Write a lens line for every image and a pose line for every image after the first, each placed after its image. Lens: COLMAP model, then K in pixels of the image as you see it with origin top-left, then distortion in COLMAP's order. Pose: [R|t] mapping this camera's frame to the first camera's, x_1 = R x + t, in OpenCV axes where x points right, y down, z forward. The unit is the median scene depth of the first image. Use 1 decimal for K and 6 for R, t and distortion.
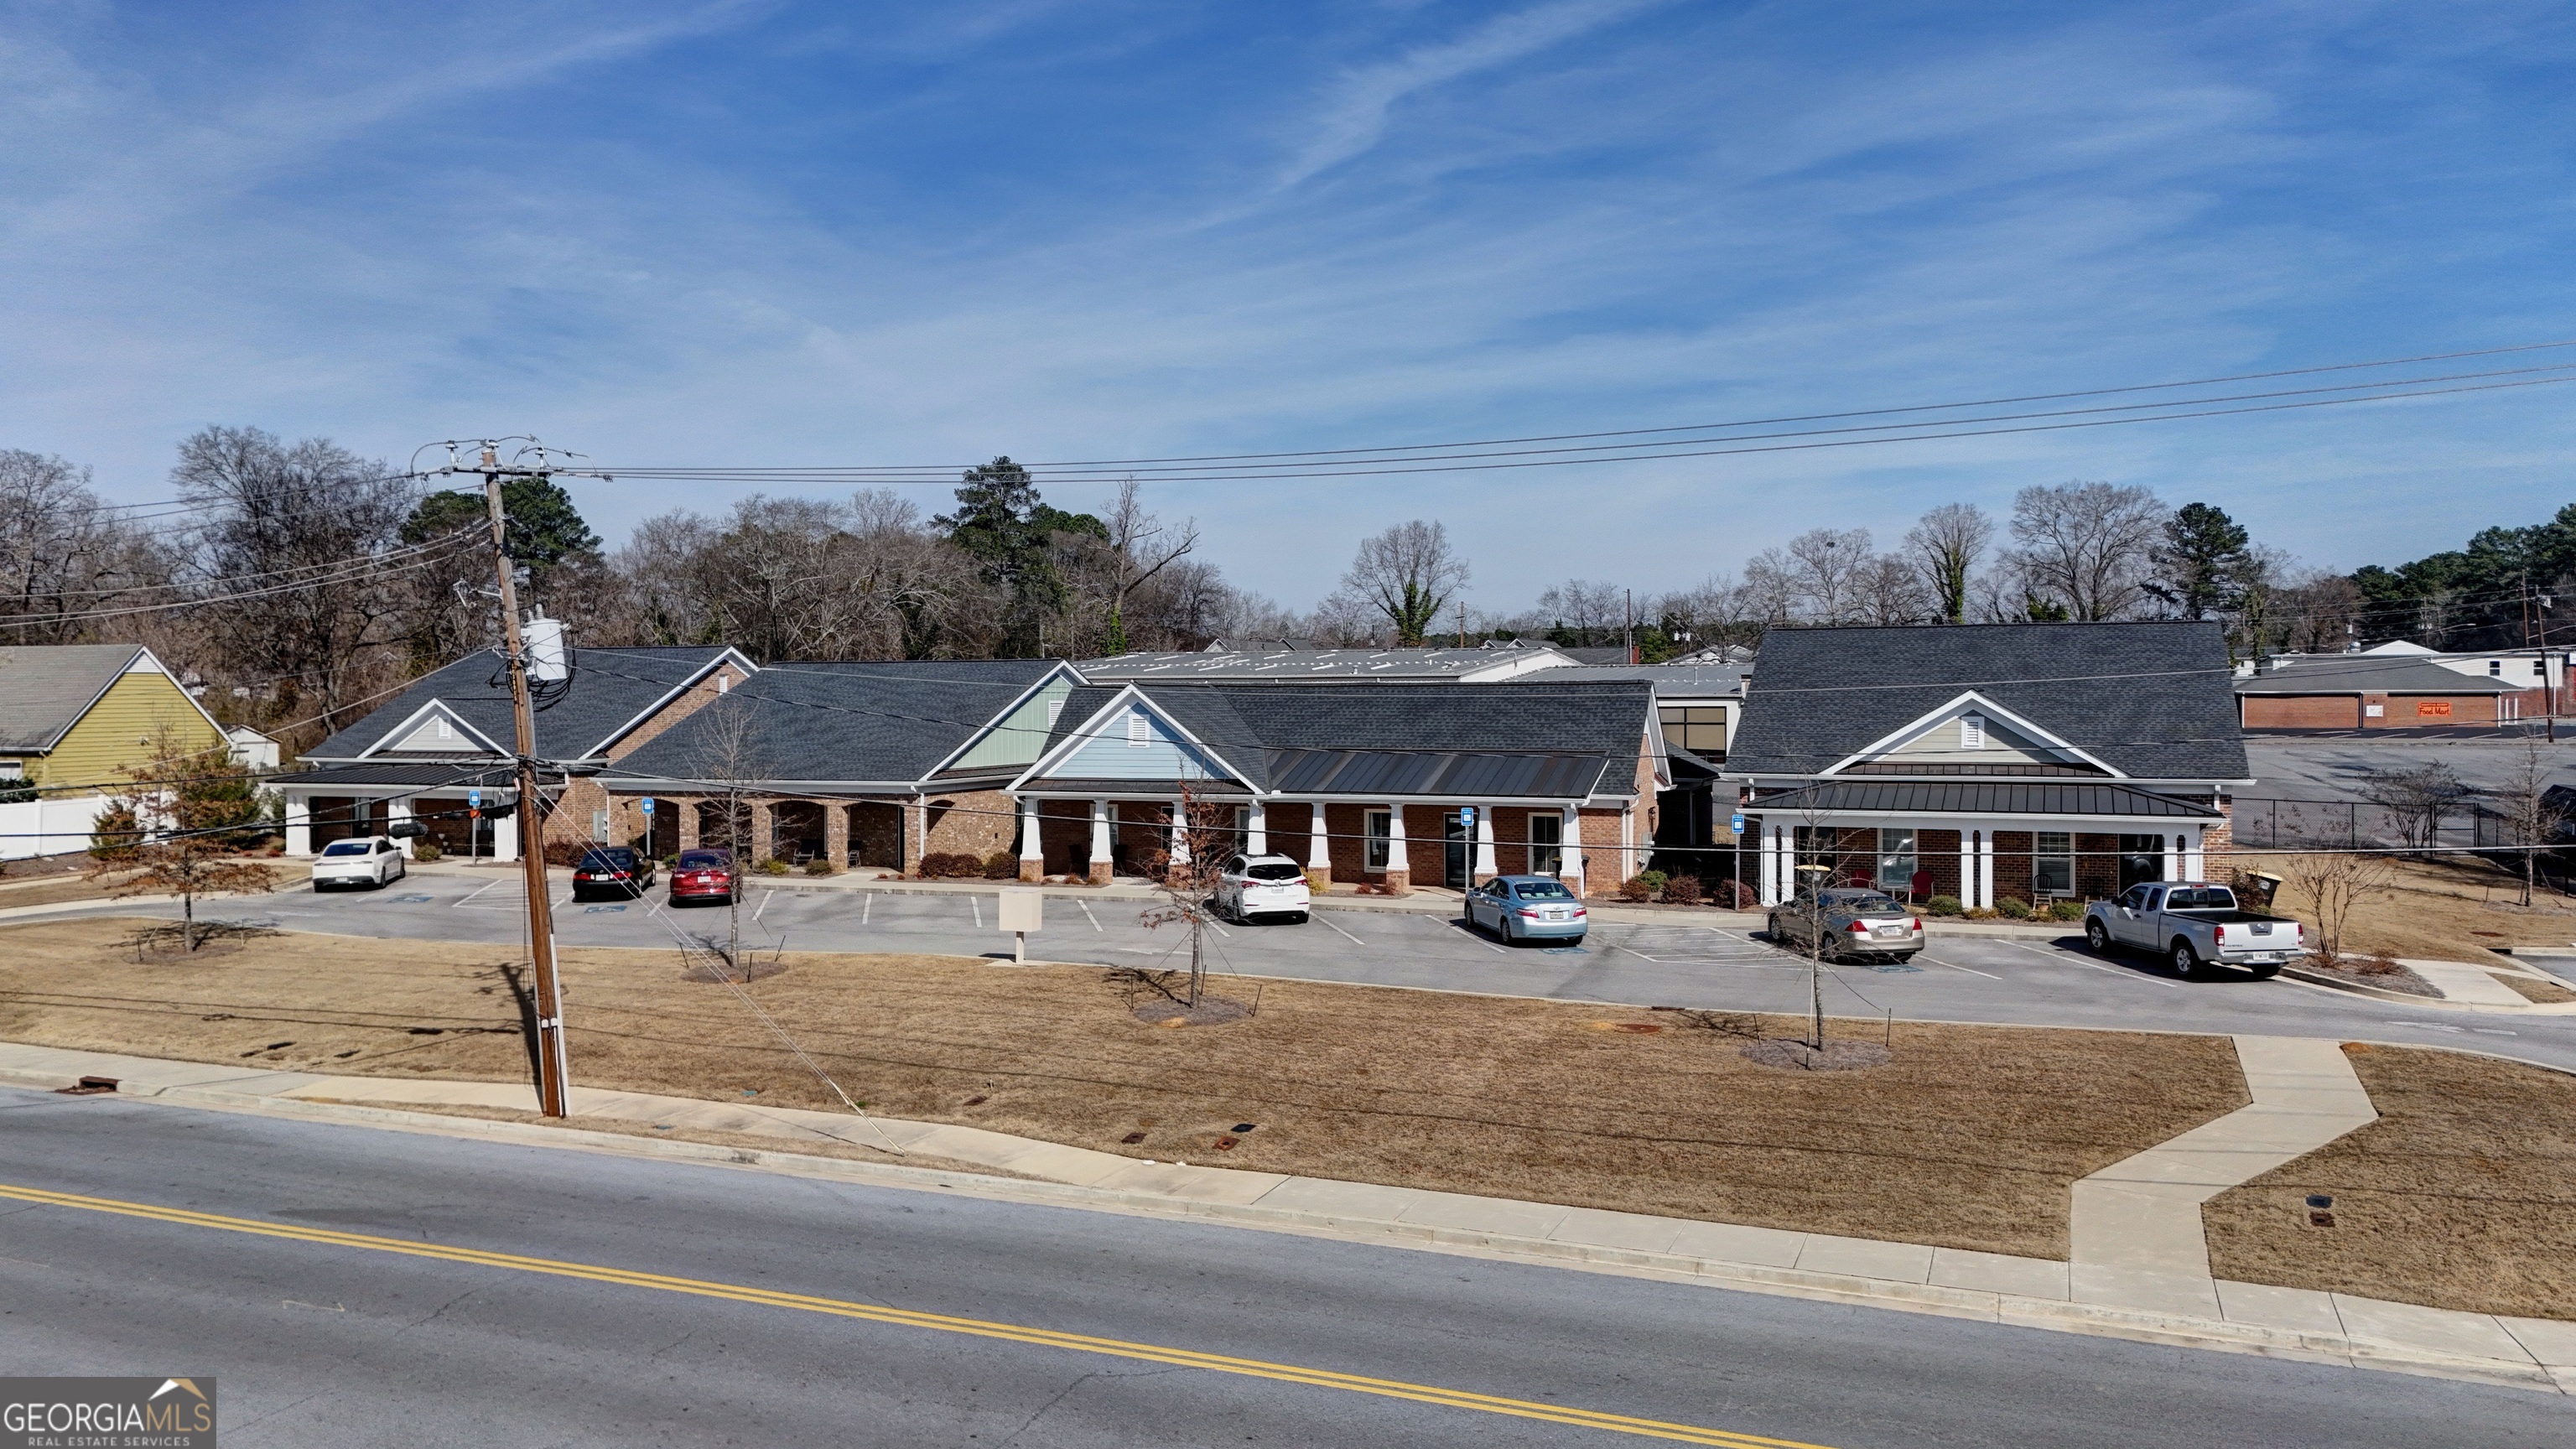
lens RADIAL K [[1915.1, 0, 1292.0], [0, 1915.1, 700.8], [0, 0, 1]] dist [0.078135, -0.056079]
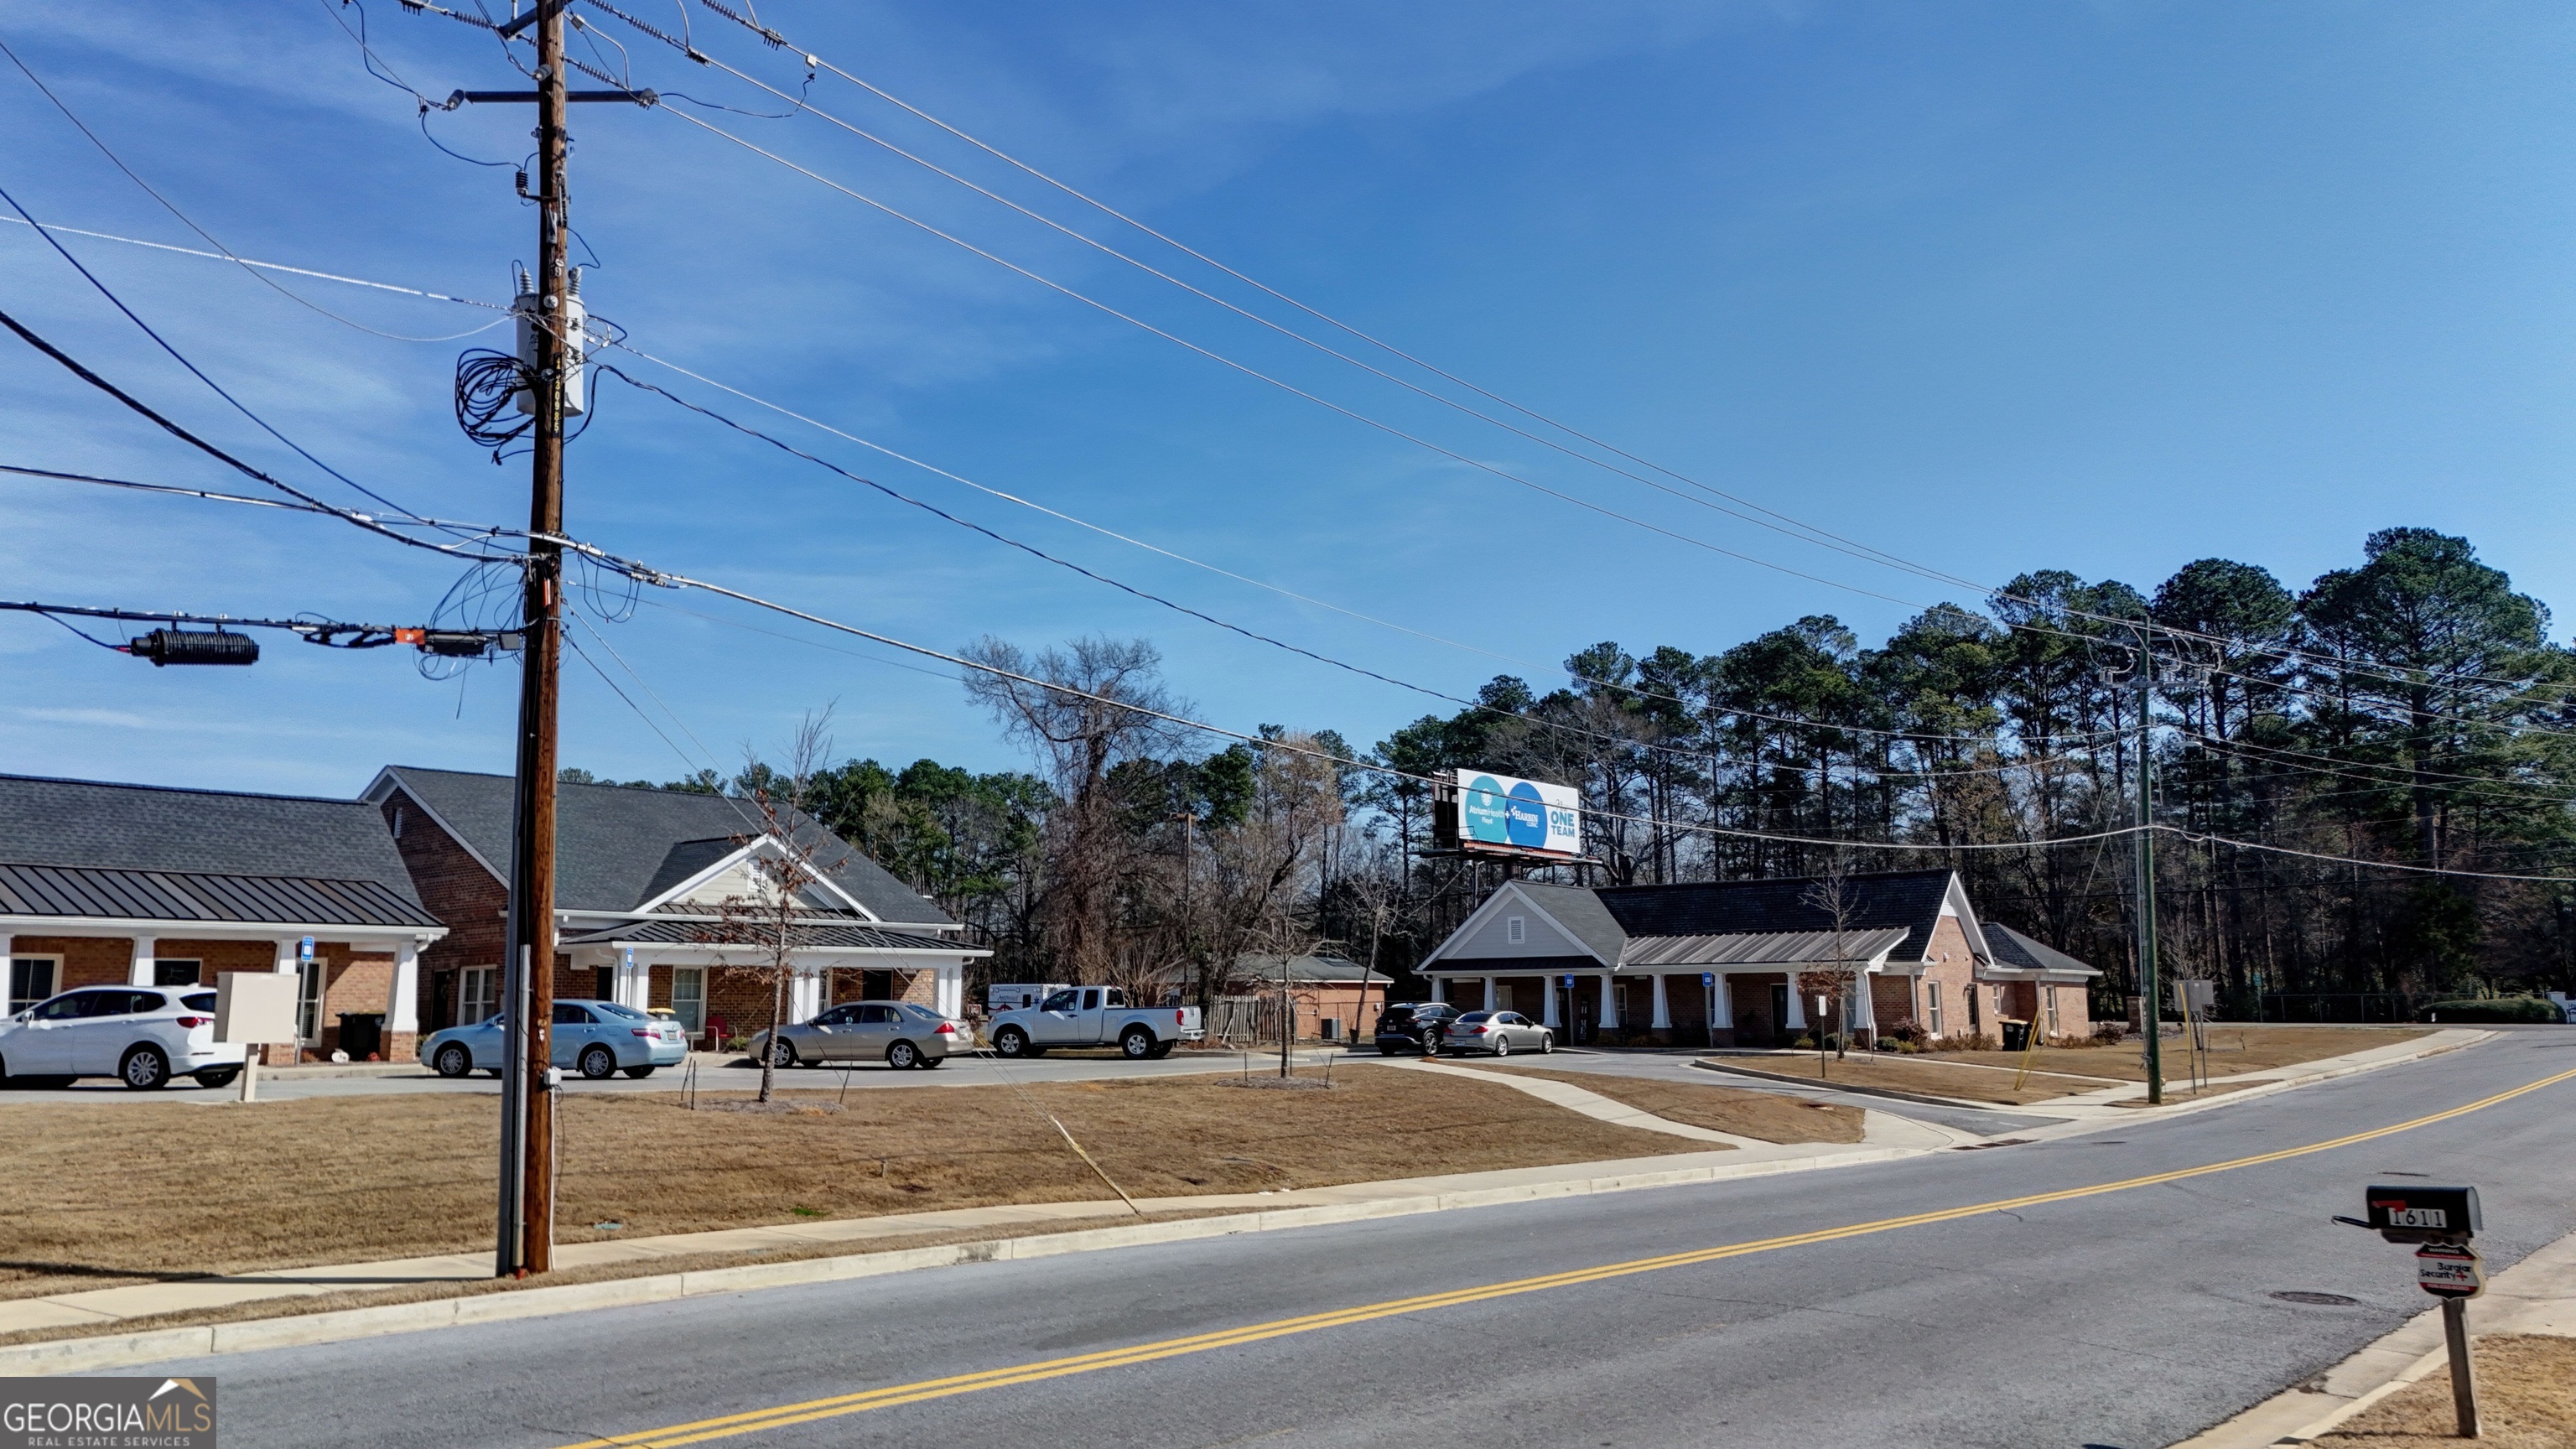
lens RADIAL K [[1915.1, 0, 1279.8], [0, 1915.1, 748.1], [0, 0, 1]] dist [0.078135, -0.056079]
pose [[0.325930, 0.135592, 0.935620, -0.559627], [0.007749, 0.989245, -0.146063, 0.108237], [-0.945362, 0.054856, 0.321374, 0.453460]]
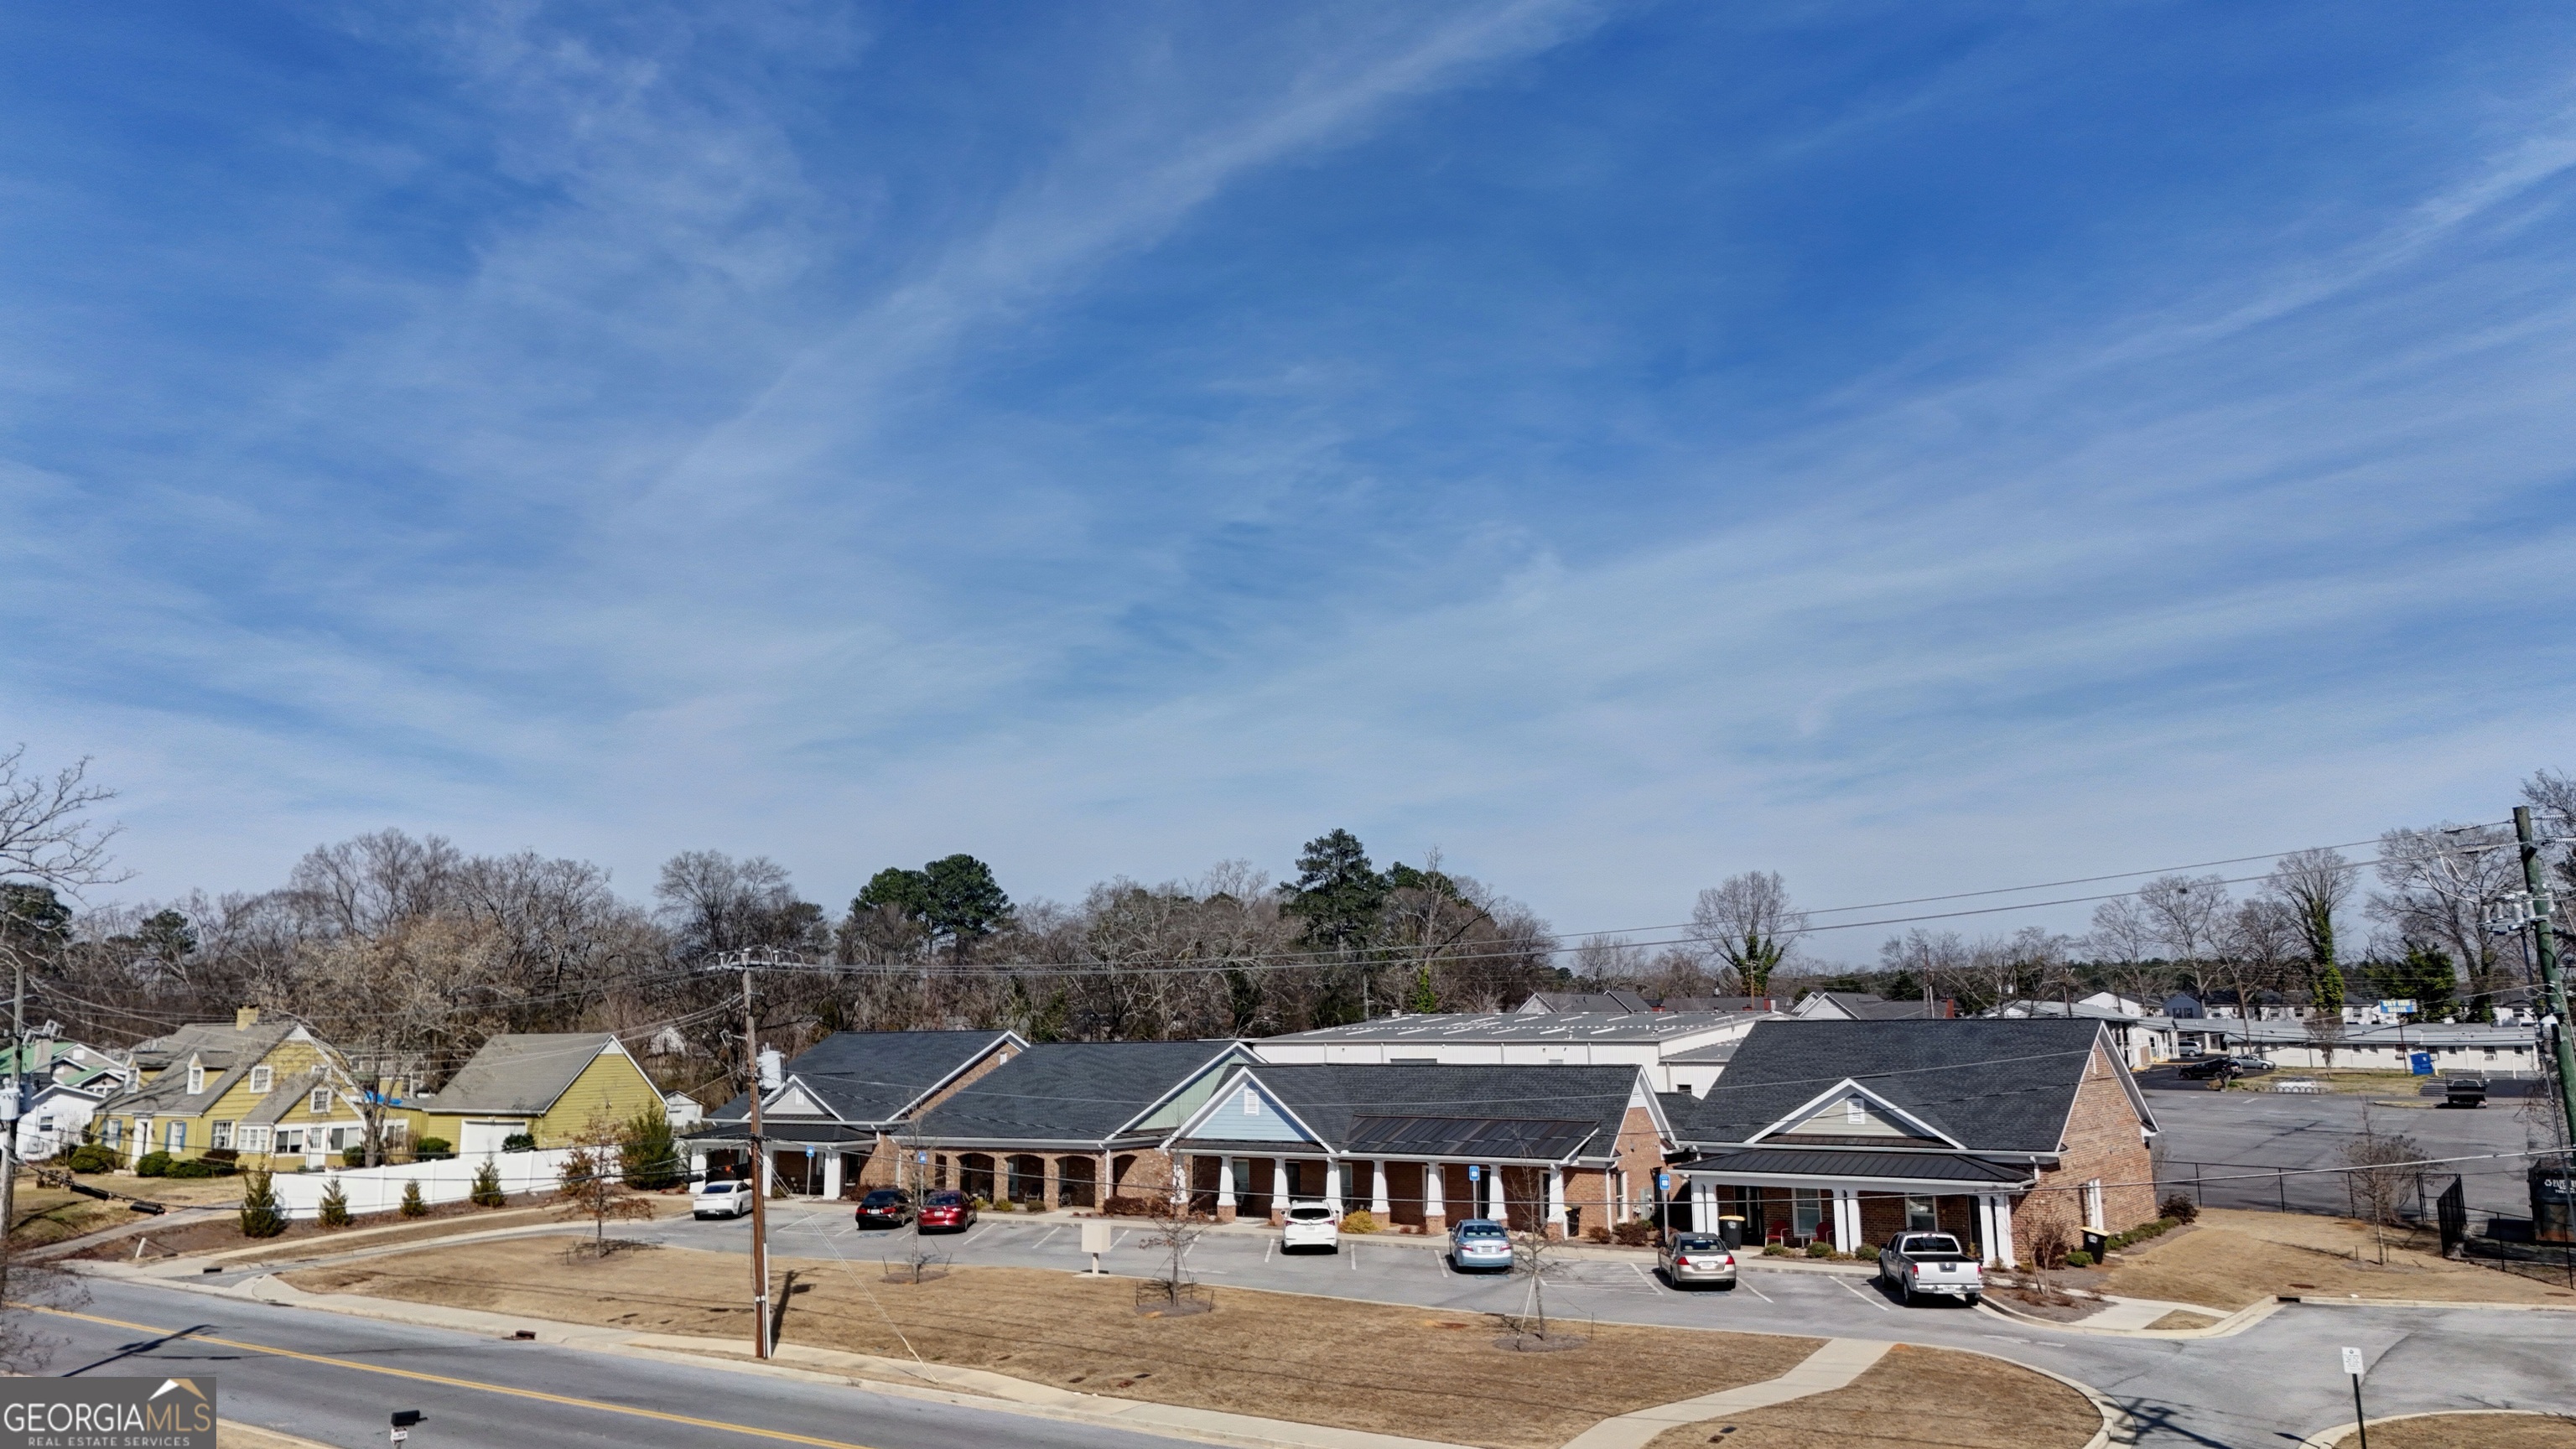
lens RADIAL K [[1915.1, 0, 1285.5], [0, 1915.1, 713.3], [0, 0, 1]] dist [0.078135, -0.056079]
pose [[0.974662, -0.042070, -0.219690, 0.297458], [0.004732, 0.985812, -0.167785, -0.032771], [0.223632, 0.162494, 0.961033, -0.389473]]
